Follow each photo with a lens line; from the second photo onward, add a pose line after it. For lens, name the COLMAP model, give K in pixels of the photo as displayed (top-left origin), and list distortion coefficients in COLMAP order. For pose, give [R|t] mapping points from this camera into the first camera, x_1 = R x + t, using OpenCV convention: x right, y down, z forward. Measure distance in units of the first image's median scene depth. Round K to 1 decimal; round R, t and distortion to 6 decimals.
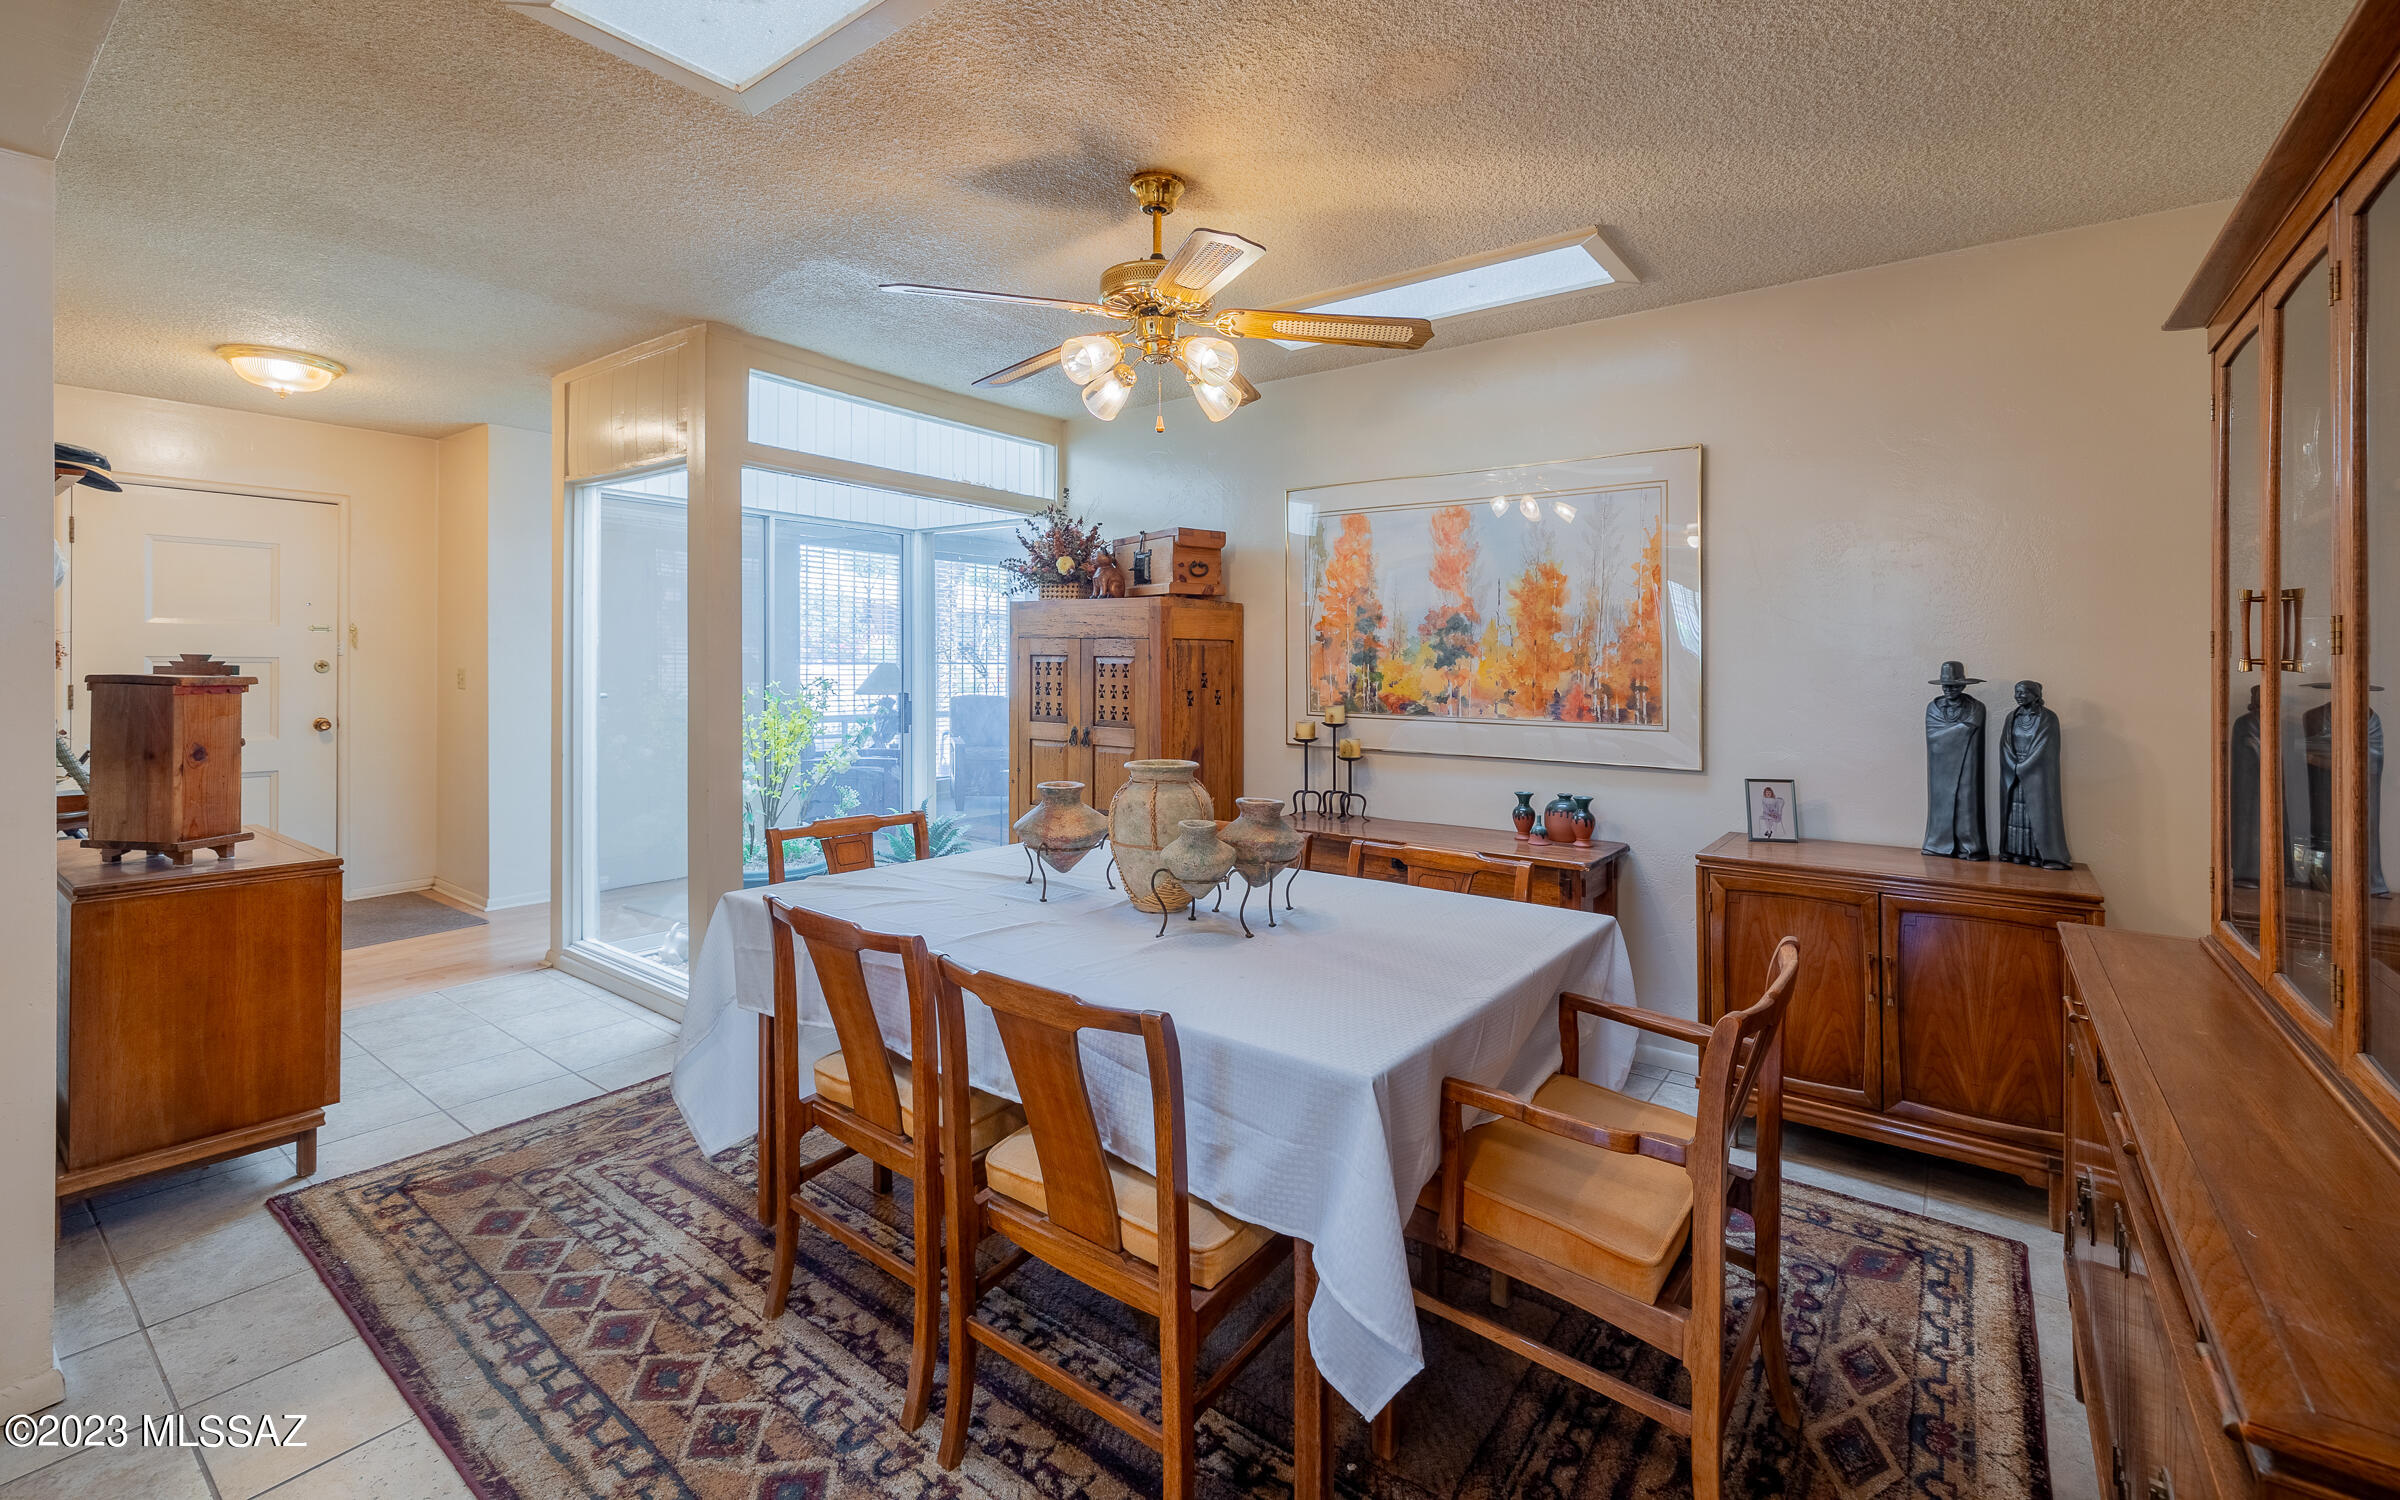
lens RADIAL K [[1016.1, 0, 1198.5], [0, 1016.1, 670.3], [0, 0, 1]] dist [0.000726, 0.000195]
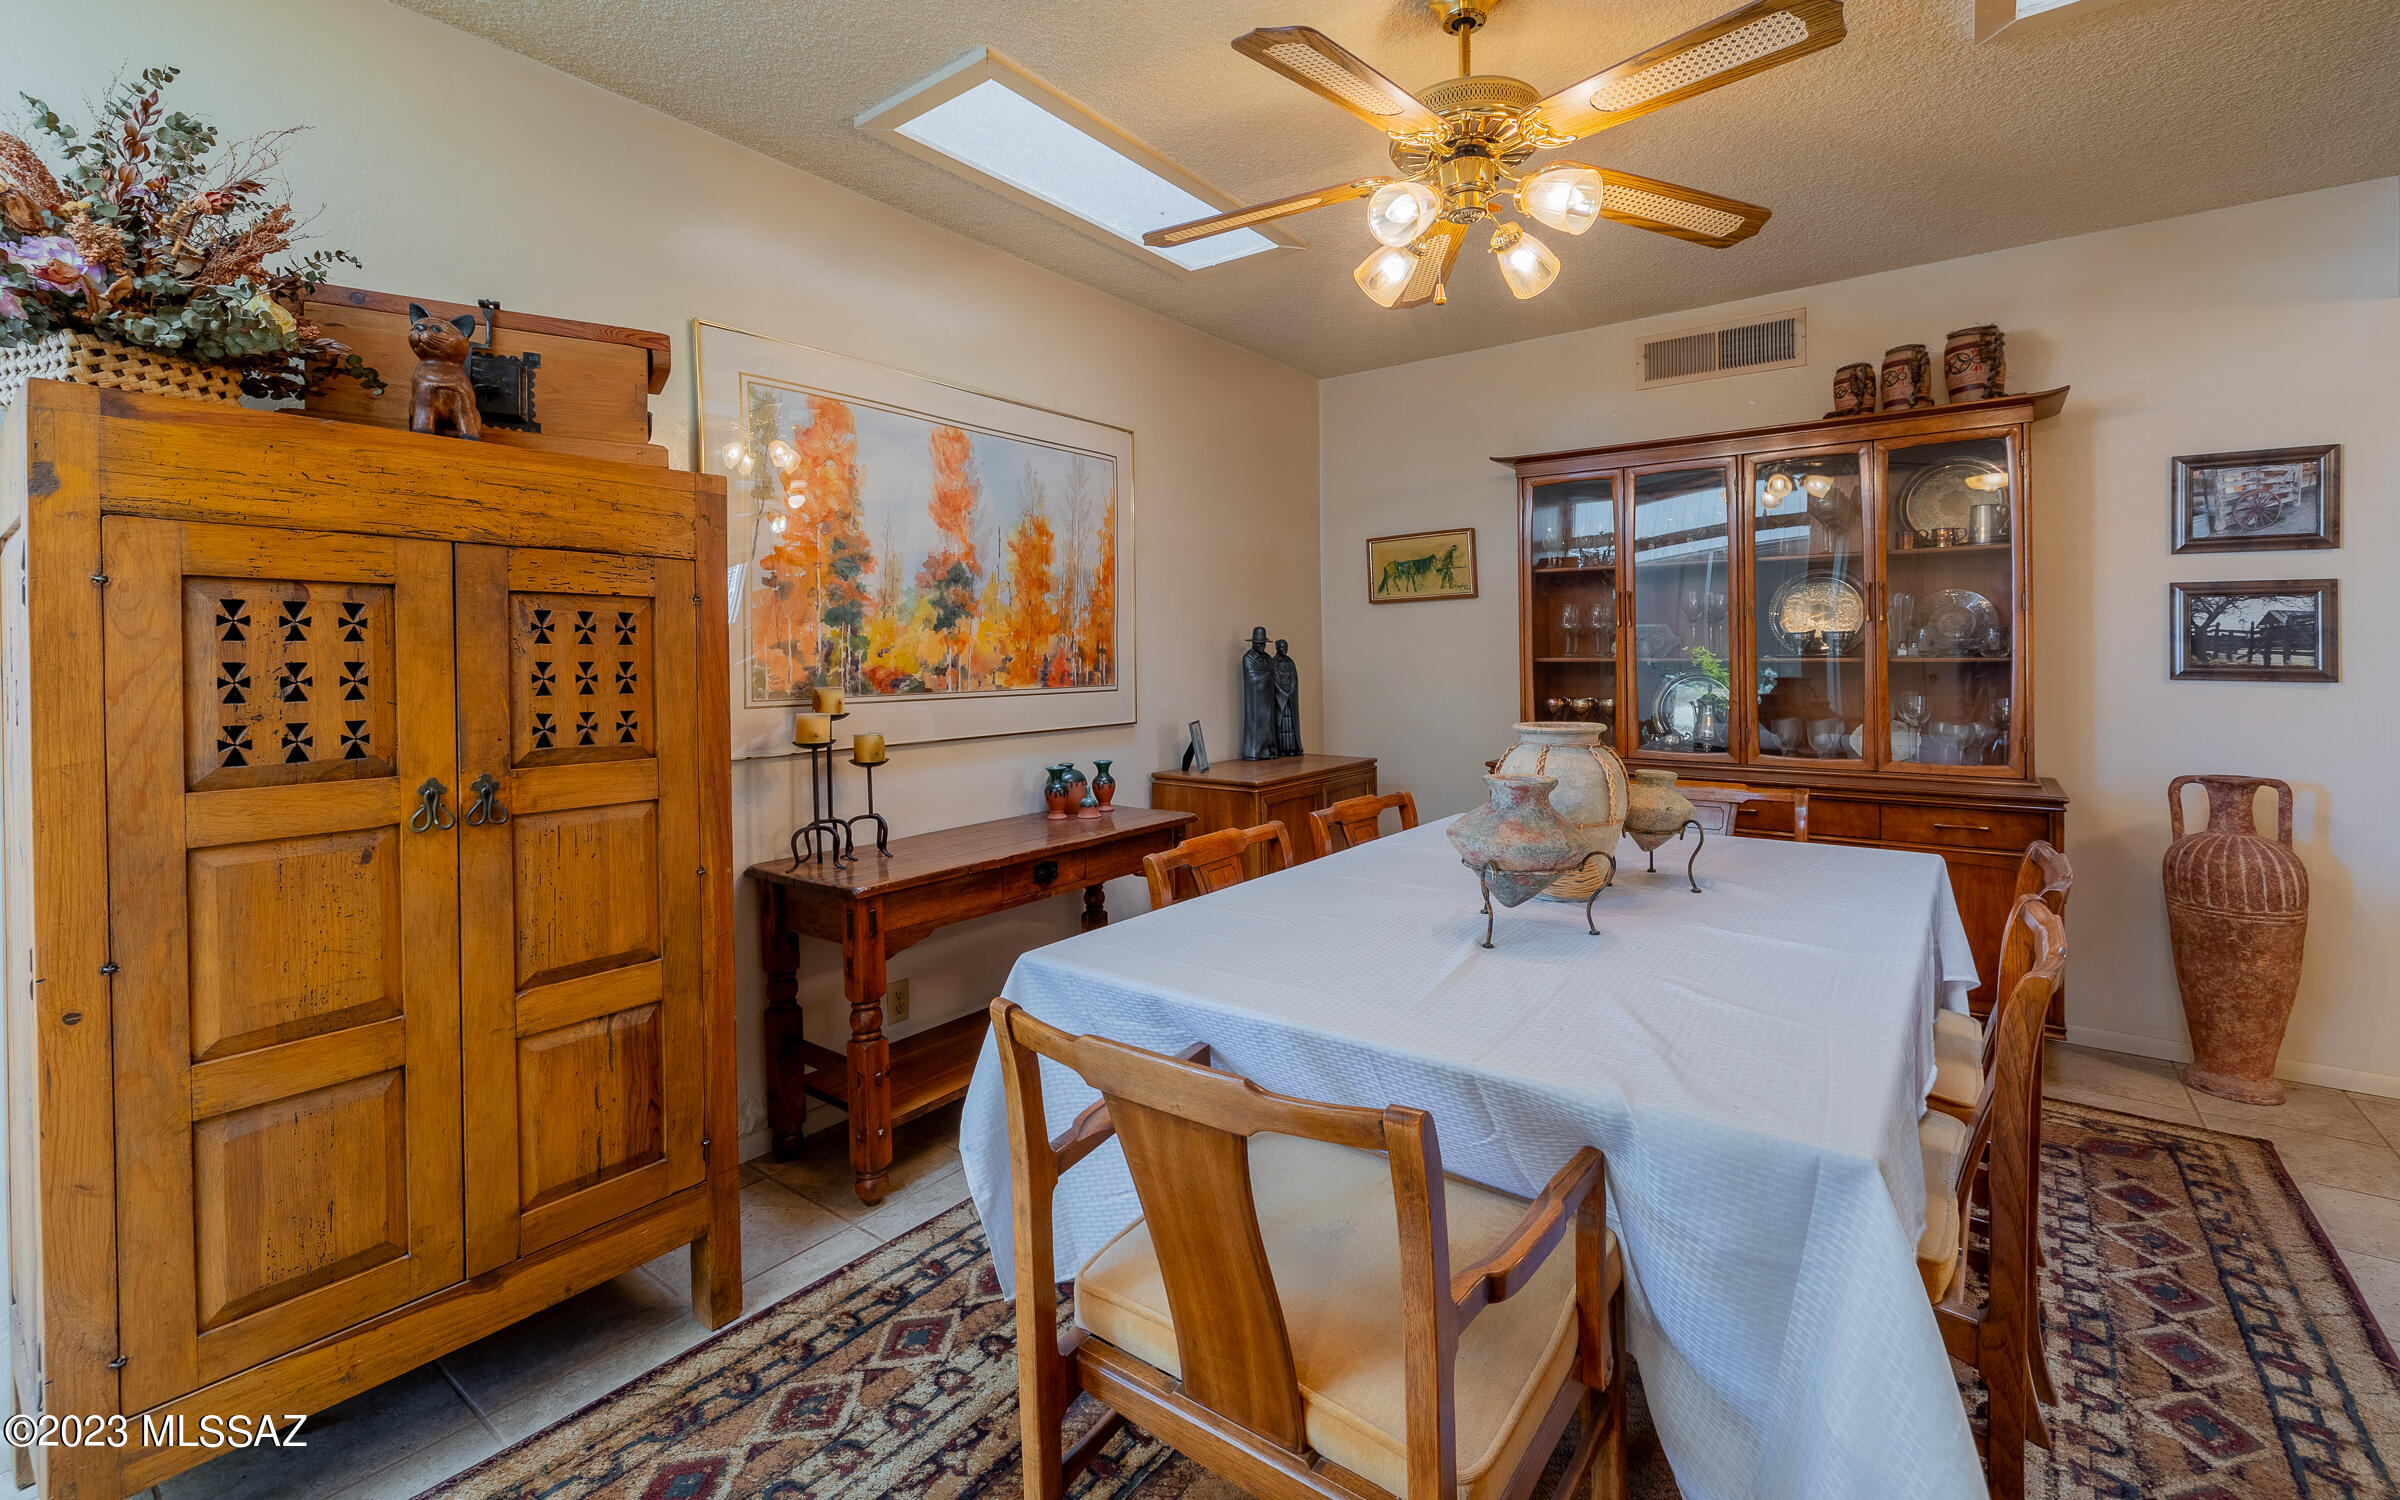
lens RADIAL K [[1025.5, 0, 1197.6], [0, 1025.5, 648.4], [0, 0, 1]] dist [0.000461, 0.000085]
pose [[-0.000733, -0.002950, 0.999995, -0.549811], [0.015473, 0.999876, 0.002961, 0.012201], [-0.999880, 0.015475, -0.000687, 0.806963]]
